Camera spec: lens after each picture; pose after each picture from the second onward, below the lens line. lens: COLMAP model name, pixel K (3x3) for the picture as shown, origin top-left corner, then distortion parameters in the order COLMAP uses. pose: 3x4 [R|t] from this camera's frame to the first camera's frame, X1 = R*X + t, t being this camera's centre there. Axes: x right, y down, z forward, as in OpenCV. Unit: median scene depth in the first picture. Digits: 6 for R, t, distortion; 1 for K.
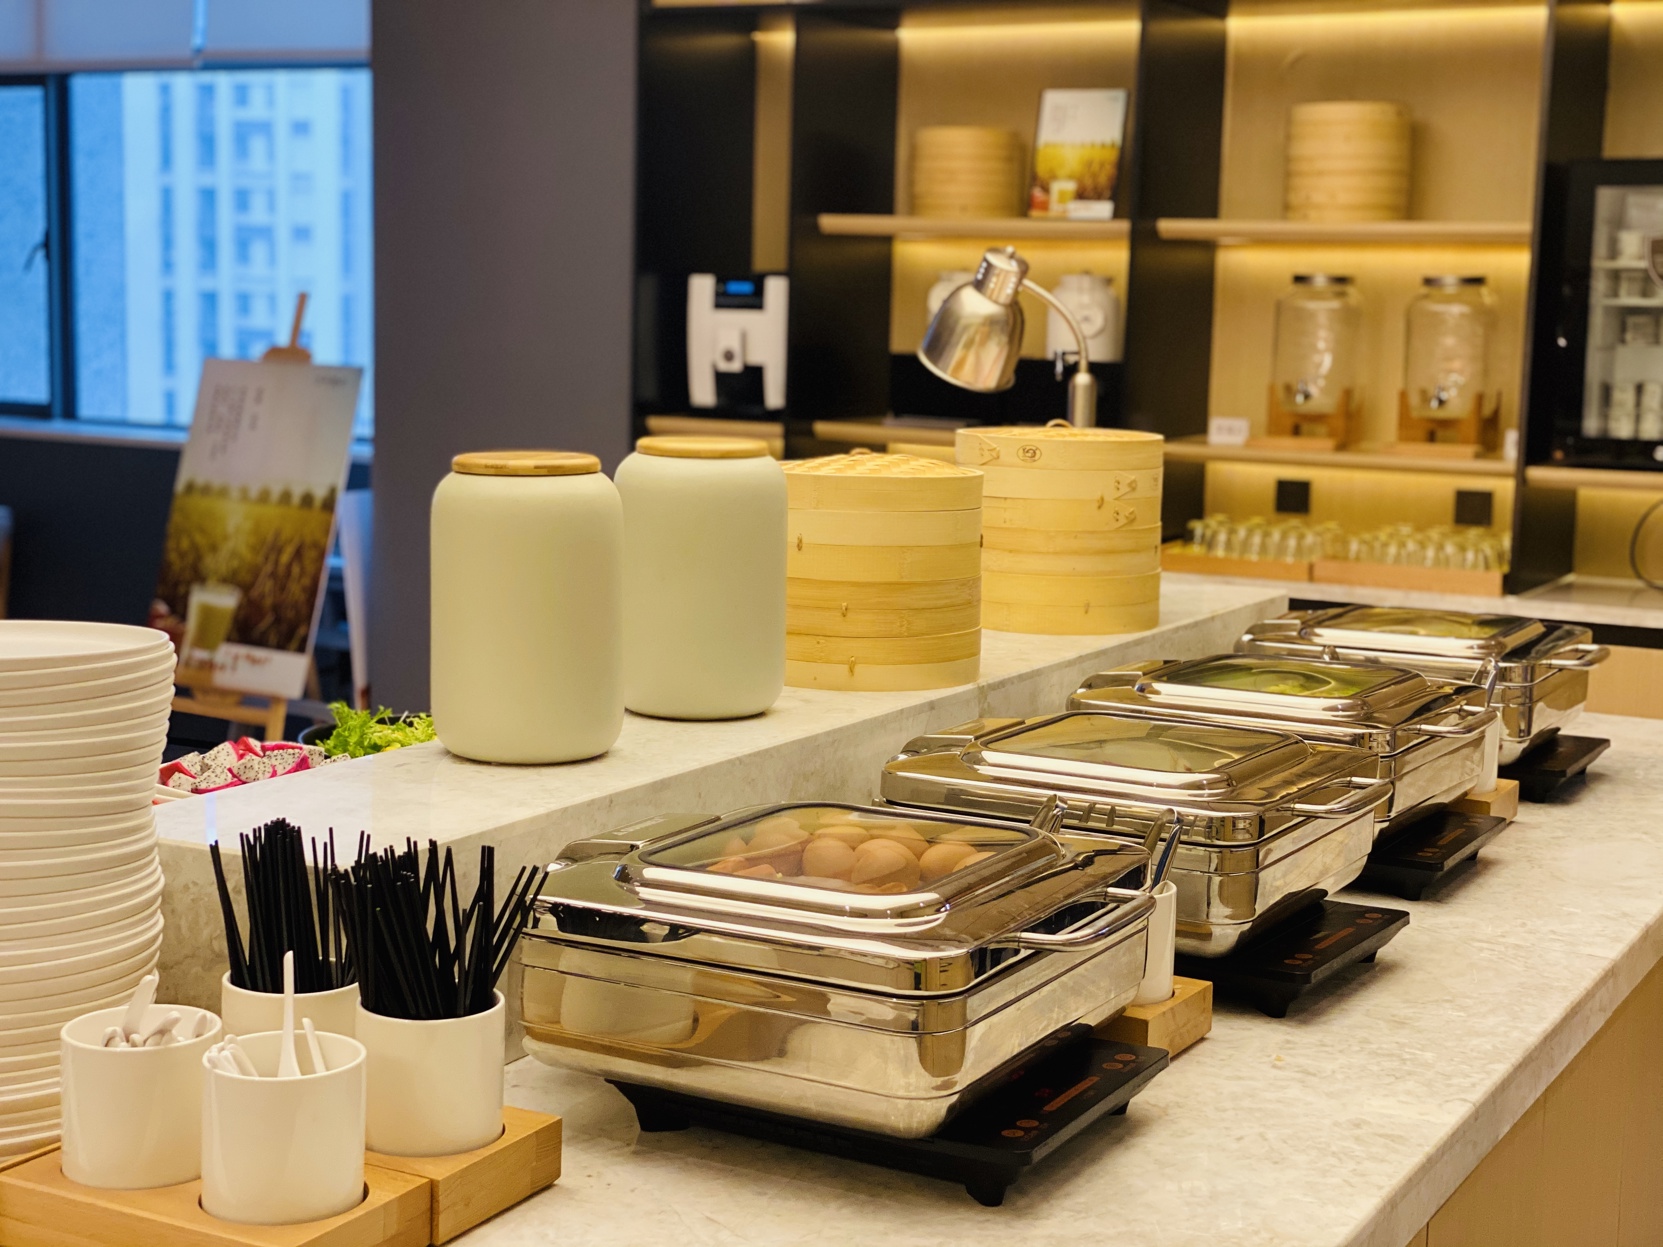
lens RADIAL K [[2513.1, 0, 840.6], [0, 2513.1, 612.1], [0, 0, 1]] dist [0.120152, -0.109336]
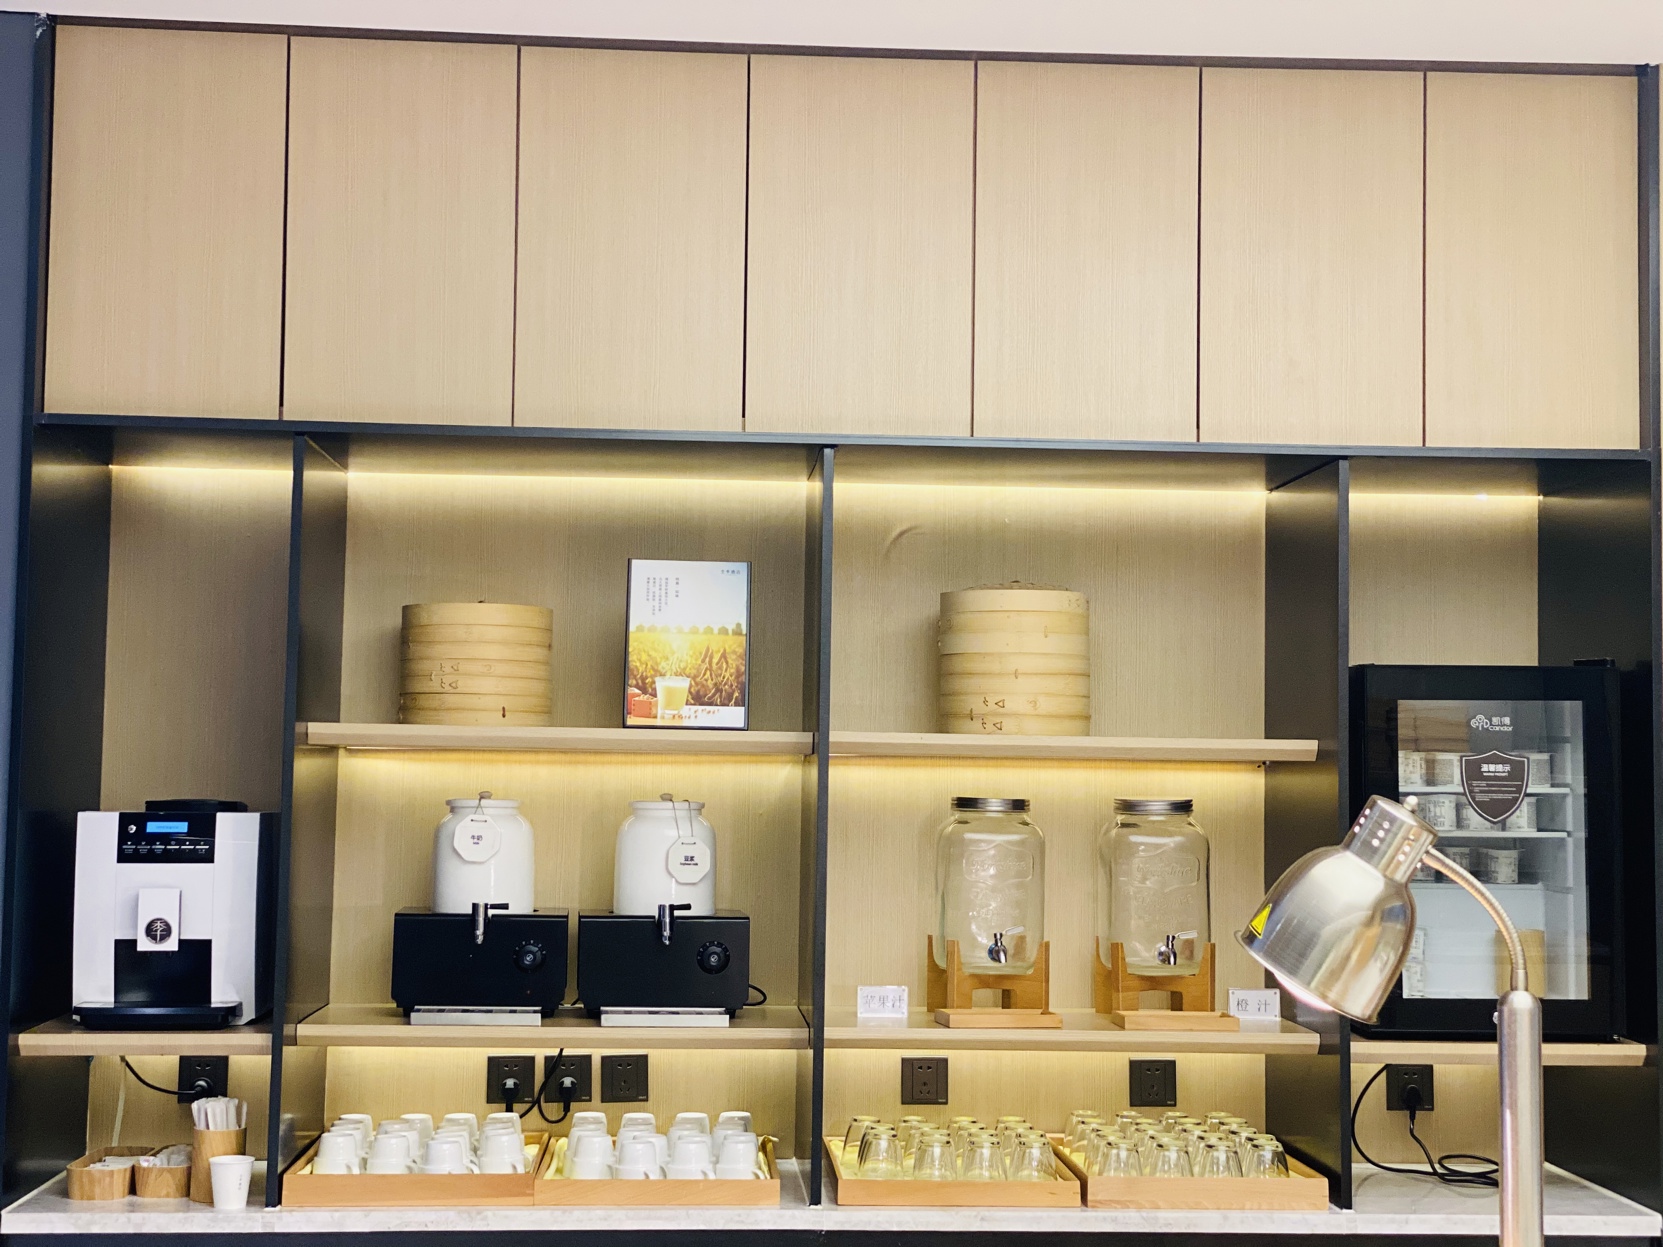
lens RADIAL K [[2513.1, 0, 840.6], [0, 2513.1, 612.1], [0, 0, 1]] dist [0.120152, -0.109336]
pose [[0.842436, 0.022239, 0.538337, -0.303523], [0.077723, 0.983682, -0.162263, -0.073961], [-0.533161, 0.178538, 0.826960, 0.402038]]
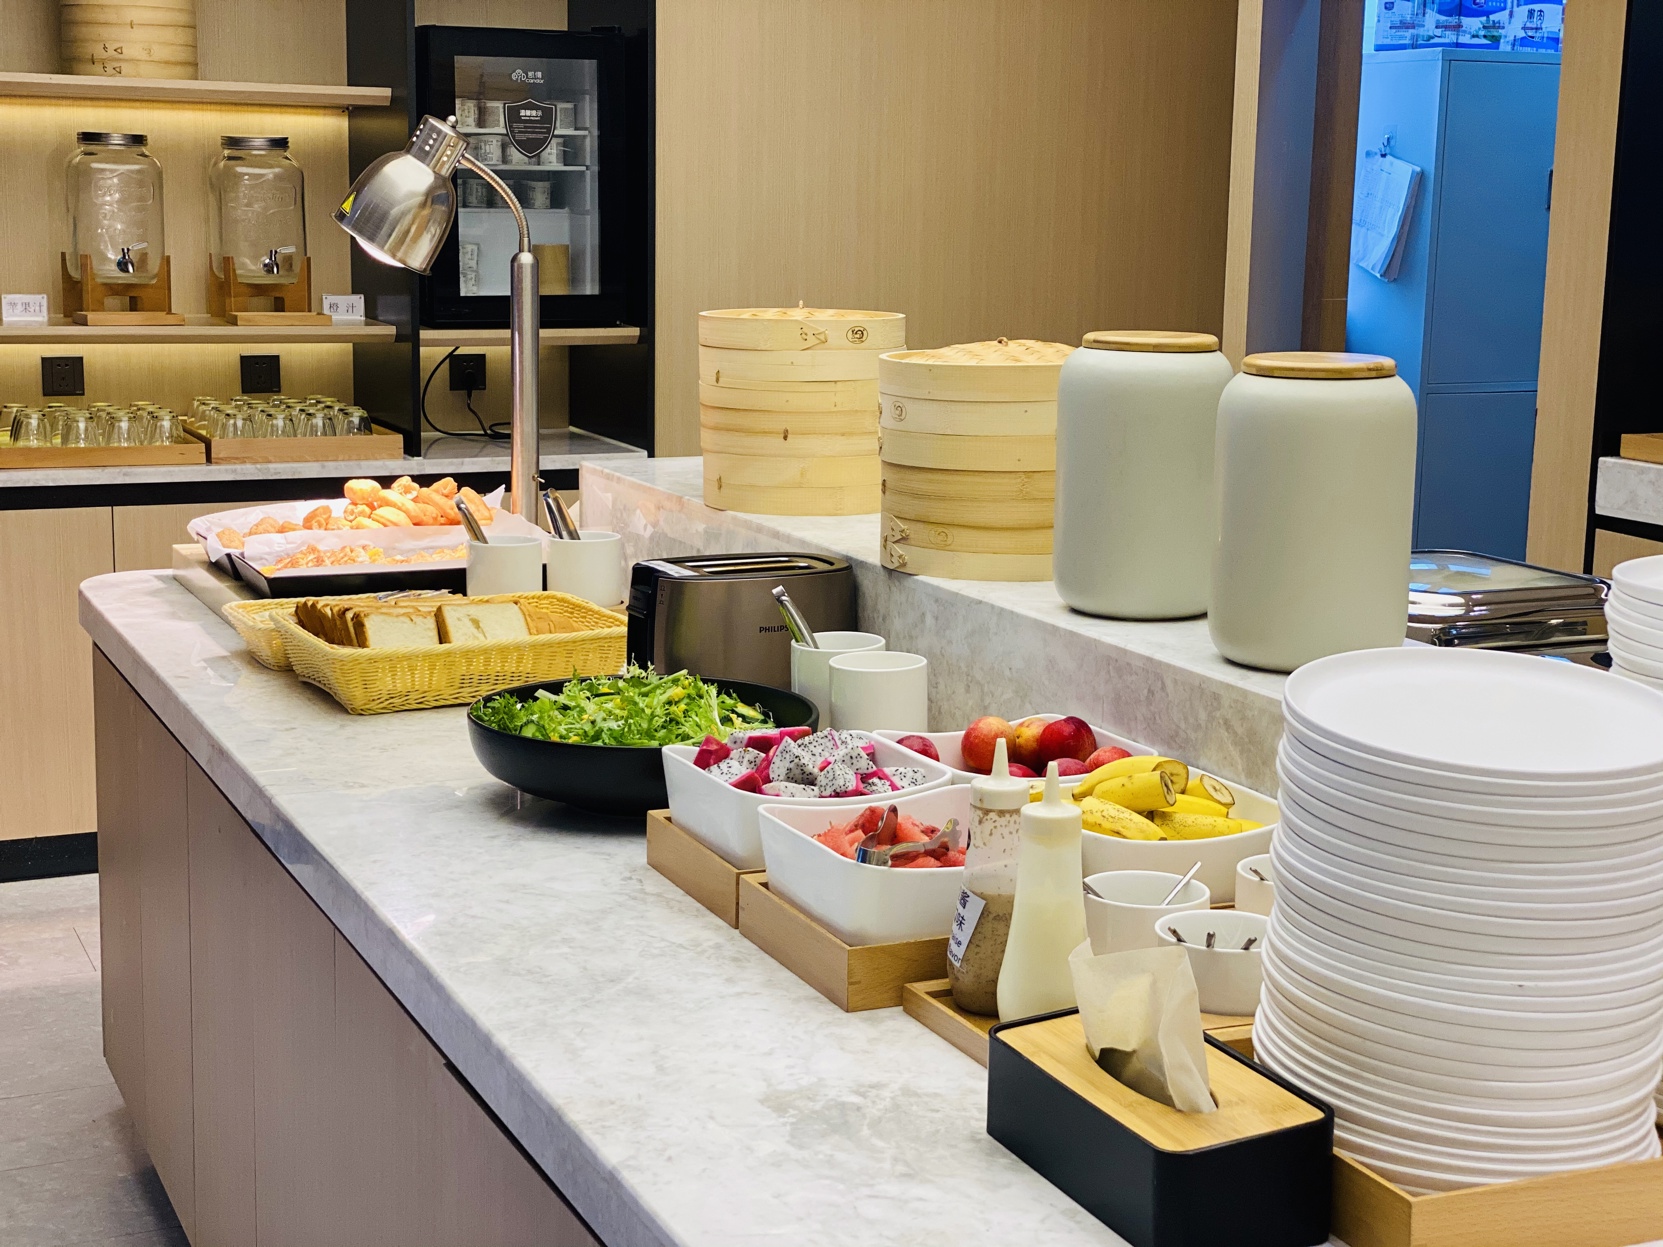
lens RADIAL K [[2513.1, 0, 840.6], [0, 2513.1, 612.1], [0, 0, 1]] dist [0.120152, -0.109336]
pose [[0.602003, -0.150543, 0.784174, -0.450616], [0.100409, 0.988543, 0.112694, -0.042529], [-0.792155, 0.010896, 0.610222, 0.244052]]
